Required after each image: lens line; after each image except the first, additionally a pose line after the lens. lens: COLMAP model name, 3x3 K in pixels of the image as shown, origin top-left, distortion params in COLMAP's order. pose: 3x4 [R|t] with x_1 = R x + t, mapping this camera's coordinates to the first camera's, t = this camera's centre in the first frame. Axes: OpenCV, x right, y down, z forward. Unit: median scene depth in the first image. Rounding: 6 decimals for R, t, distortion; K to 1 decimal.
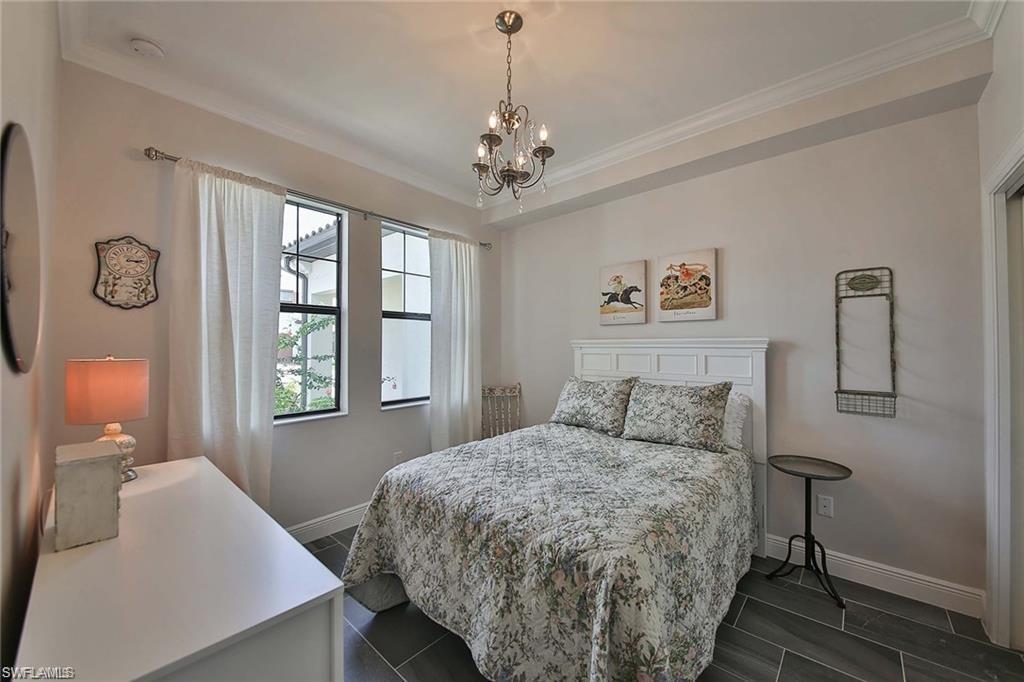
lens RADIAL K [[386.2, 0, 512.0], [0, 386.2, 341.0], [0, 0, 1]] dist [0.027003, -0.018621]
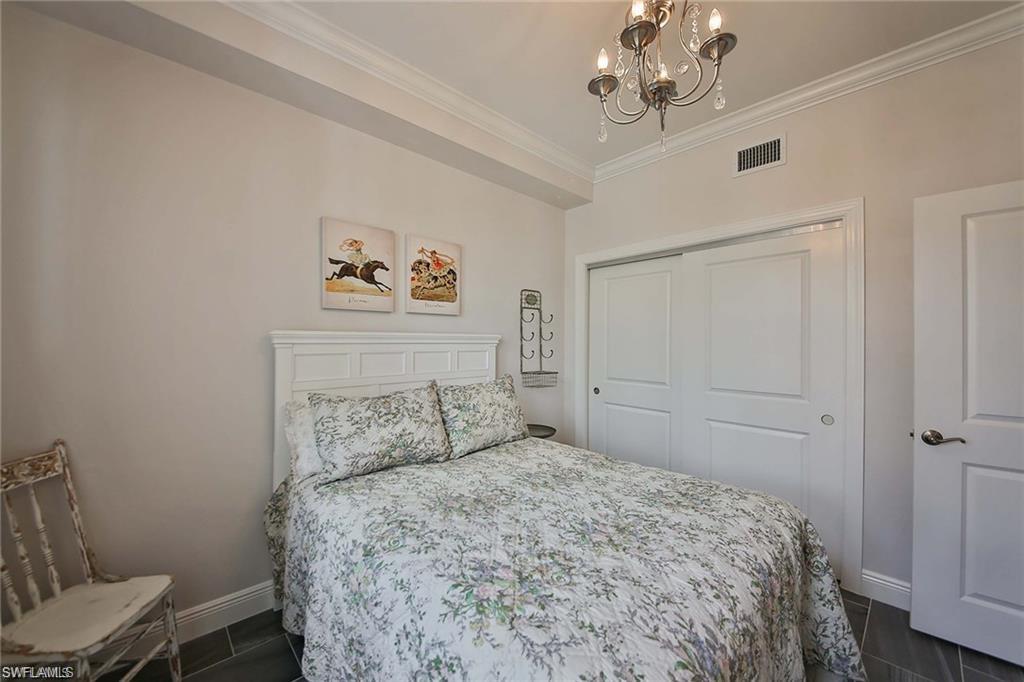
lens RADIAL K [[386.2, 0, 512.0], [0, 386.2, 341.0], [0, 0, 1]] dist [0.027003, -0.018621]
pose [[0.059984, -0.001691, 0.998198, -0.458884], [-0.018287, 0.999829, 0.002792, 0.005489], [-0.998032, -0.018421, 0.059943, 0.772174]]
